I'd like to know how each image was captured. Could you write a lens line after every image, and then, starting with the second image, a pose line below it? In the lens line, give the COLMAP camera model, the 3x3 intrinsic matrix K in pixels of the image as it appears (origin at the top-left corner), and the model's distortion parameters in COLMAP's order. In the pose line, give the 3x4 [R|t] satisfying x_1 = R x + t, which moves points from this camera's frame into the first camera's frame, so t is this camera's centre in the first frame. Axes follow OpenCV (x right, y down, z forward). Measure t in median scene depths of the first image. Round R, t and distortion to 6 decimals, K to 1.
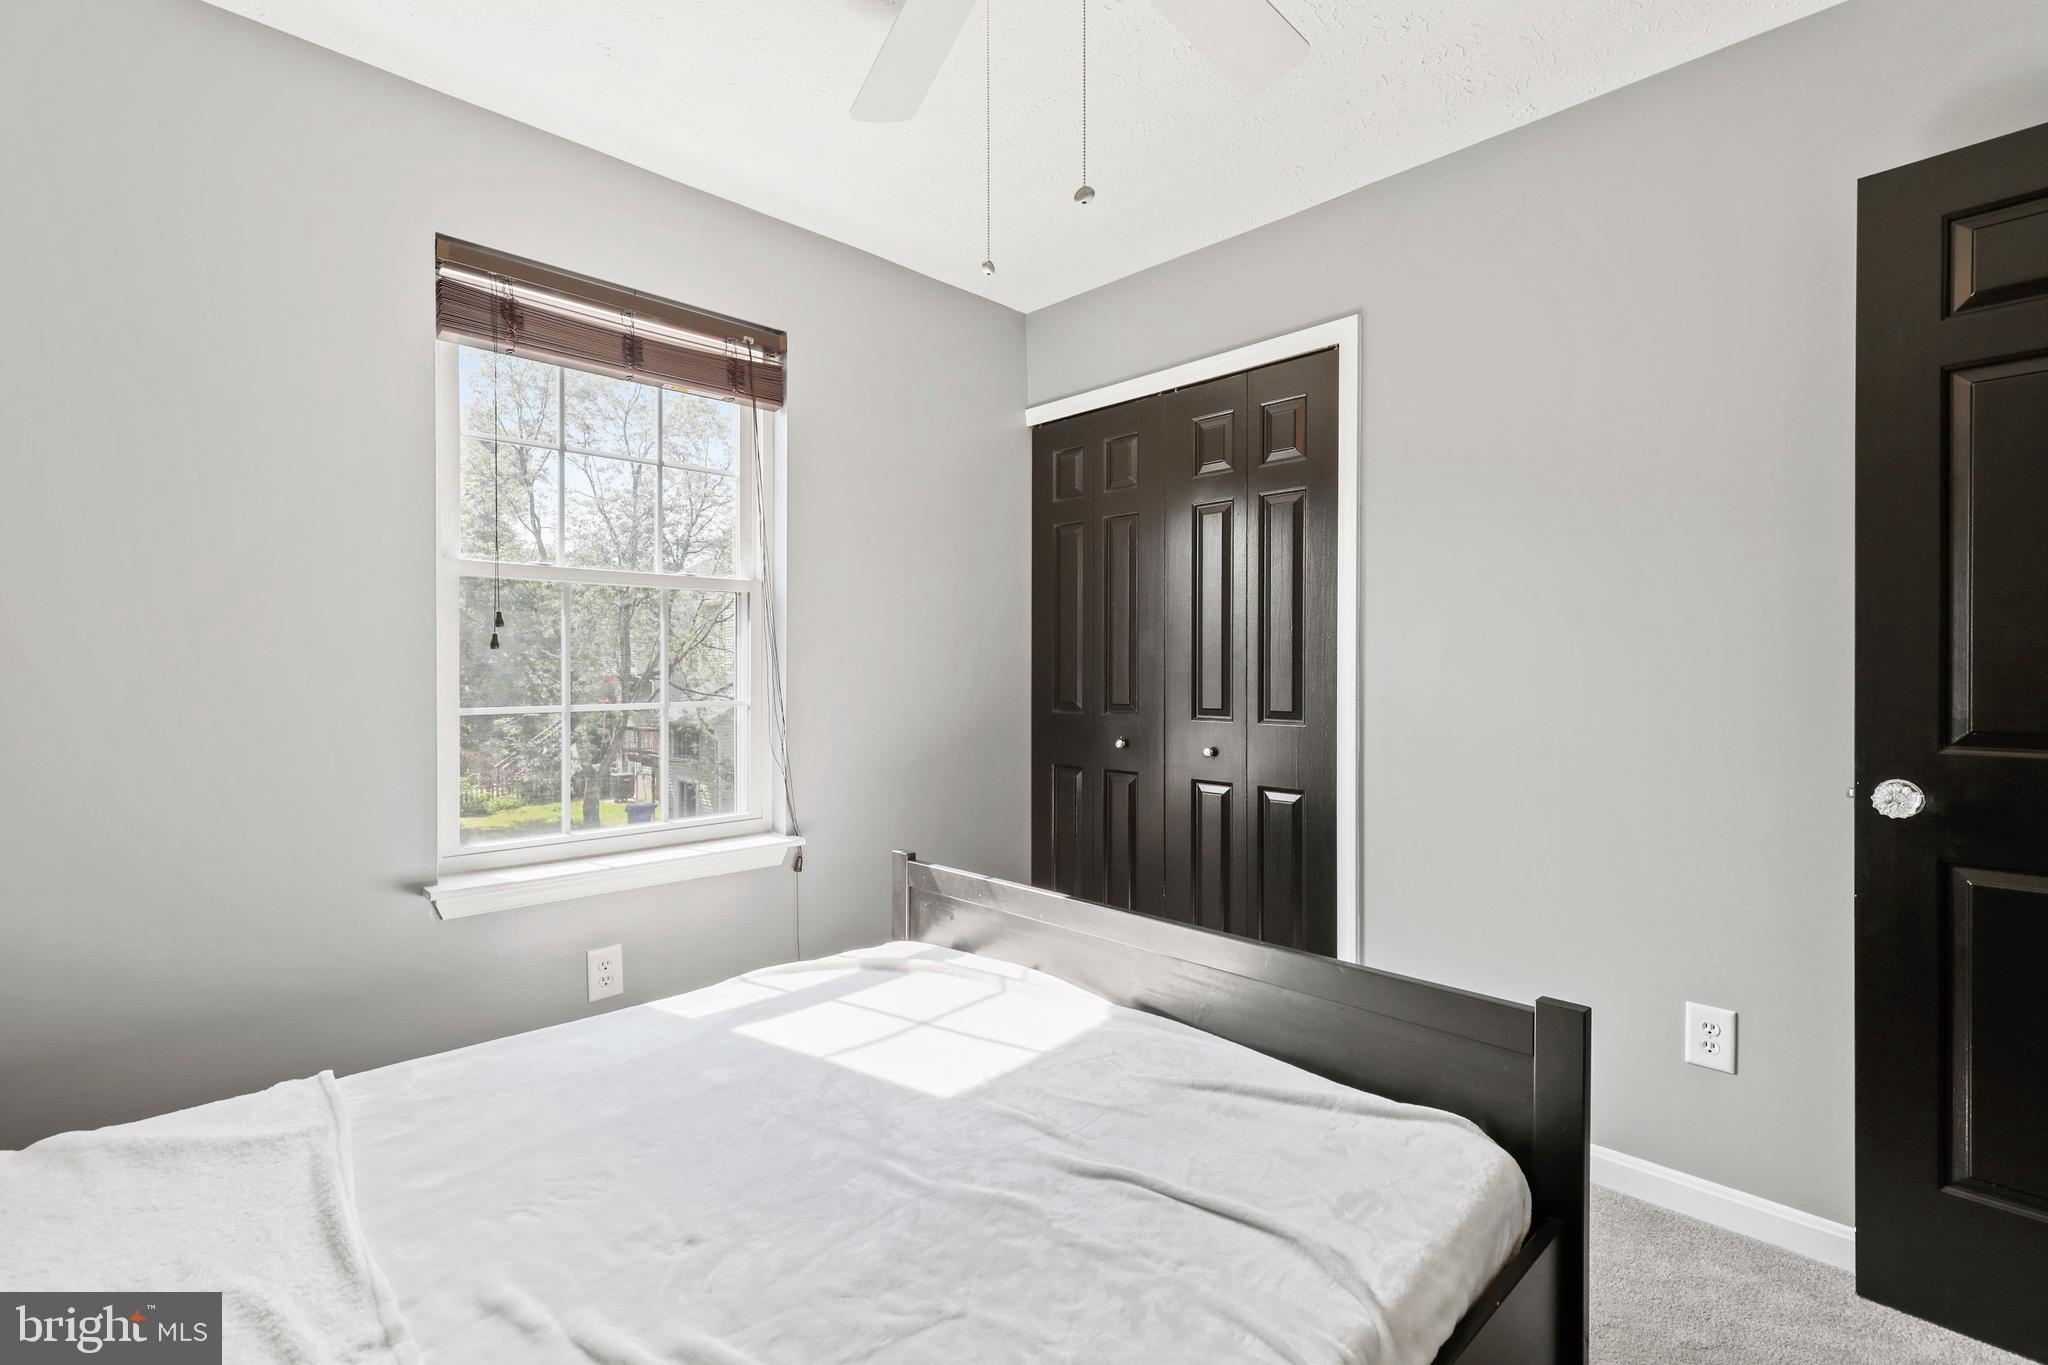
lens RADIAL K [[930.3, 0, 1024.0], [0, 930.3, 682.5], [0, 0, 1]] dist [0.007595, 0.000932]
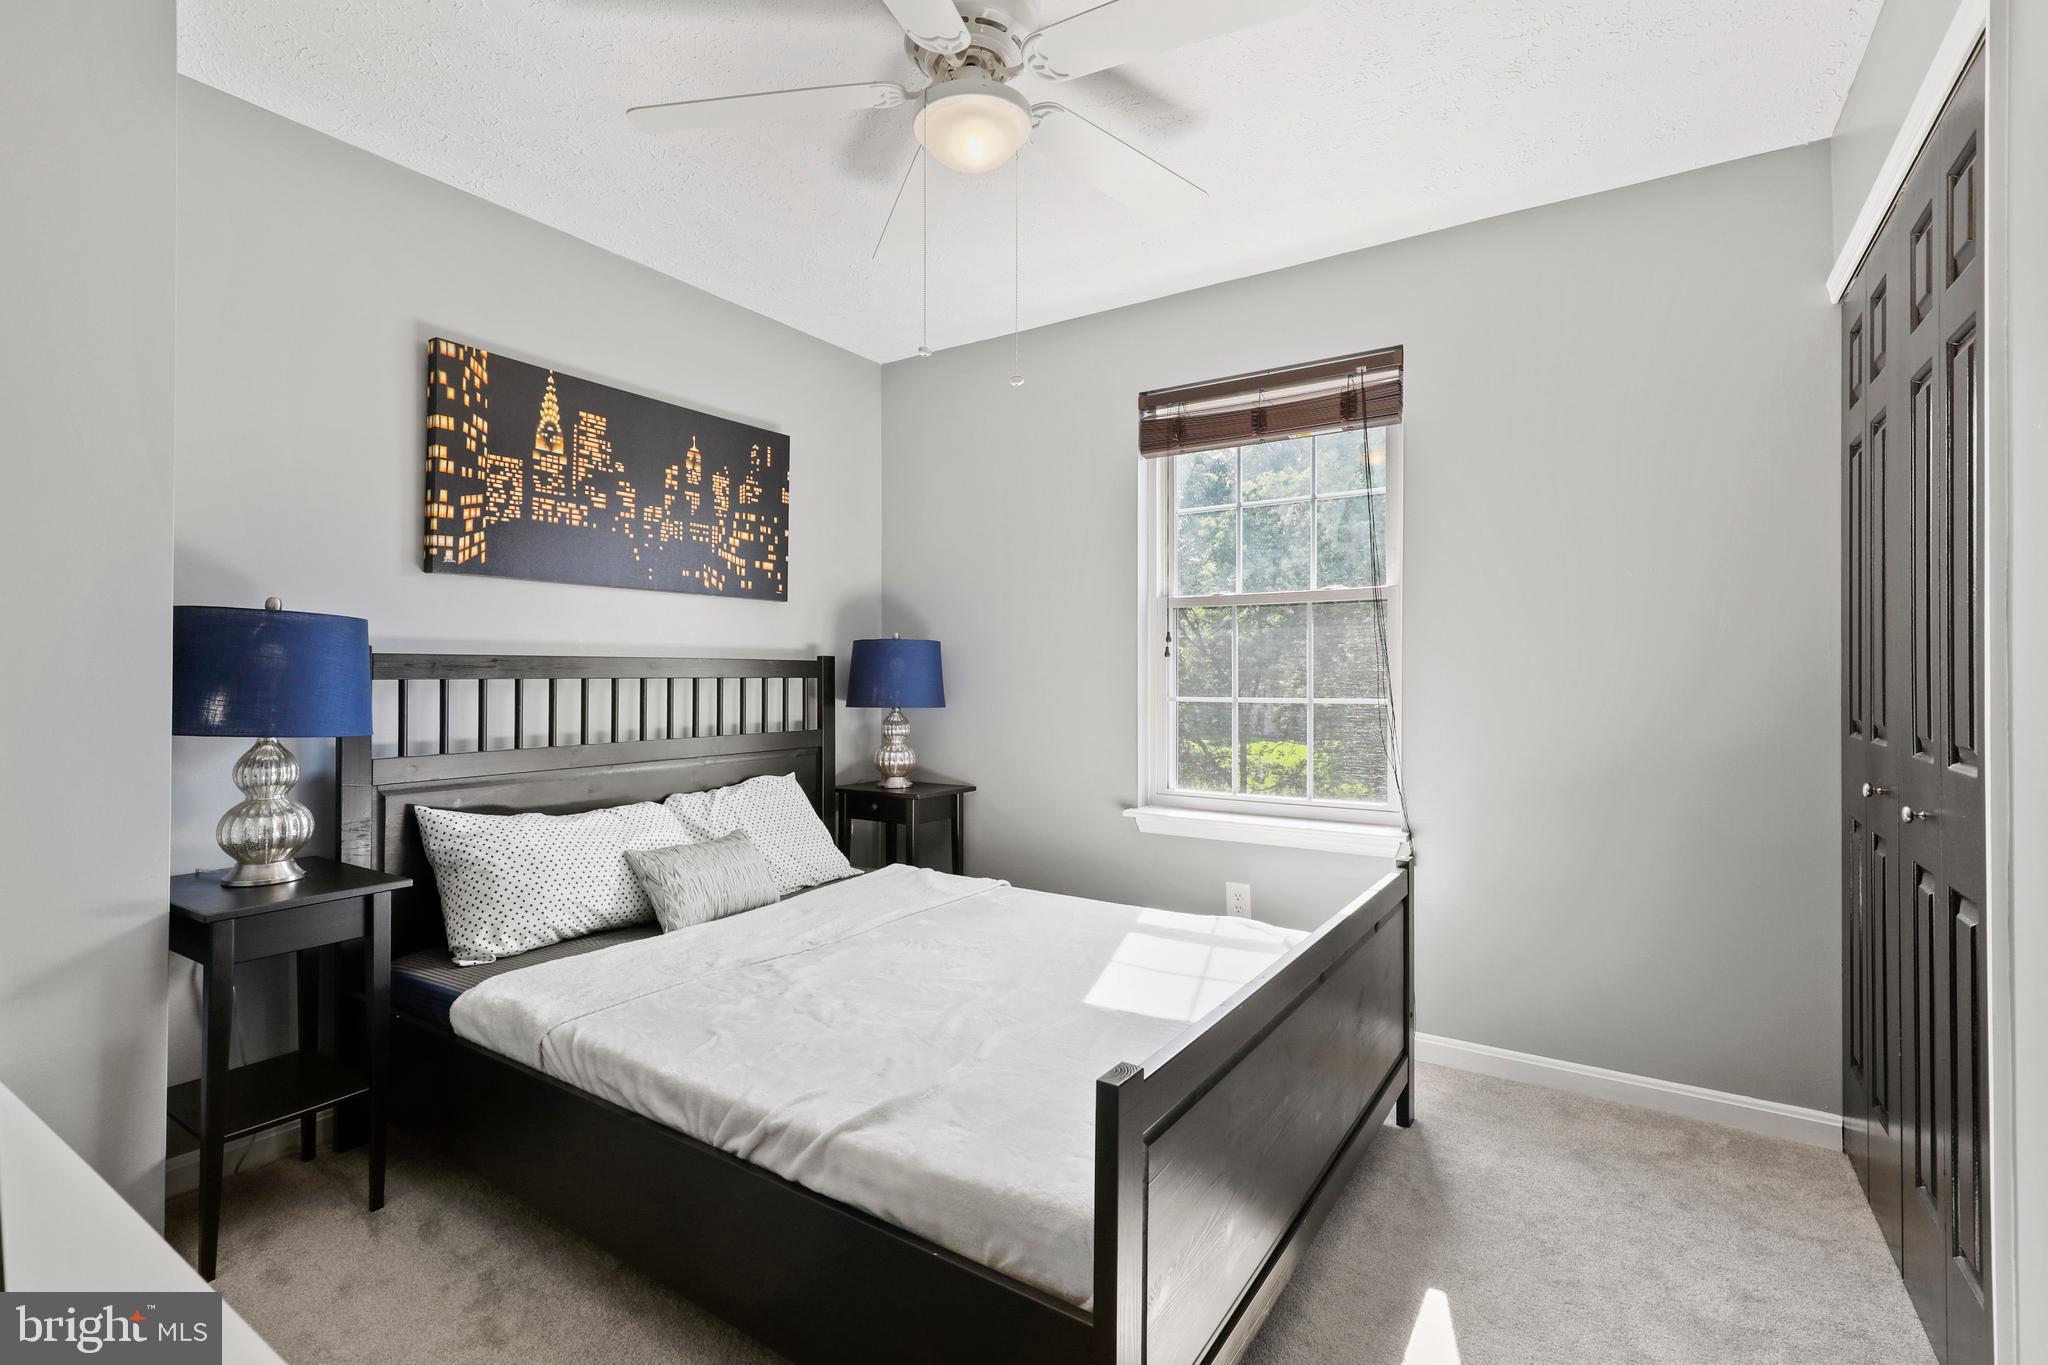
lens RADIAL K [[930.3, 0, 1024.0], [0, 930.3, 682.5], [0, 0, 1]] dist [0.007595, 0.000932]
pose [[0.225798, 0.016760, -0.974030, 0.812347], [-0.009968, 0.999839, 0.014894, -0.014480], [0.974123, 0.006346, 0.225929, 0.435043]]
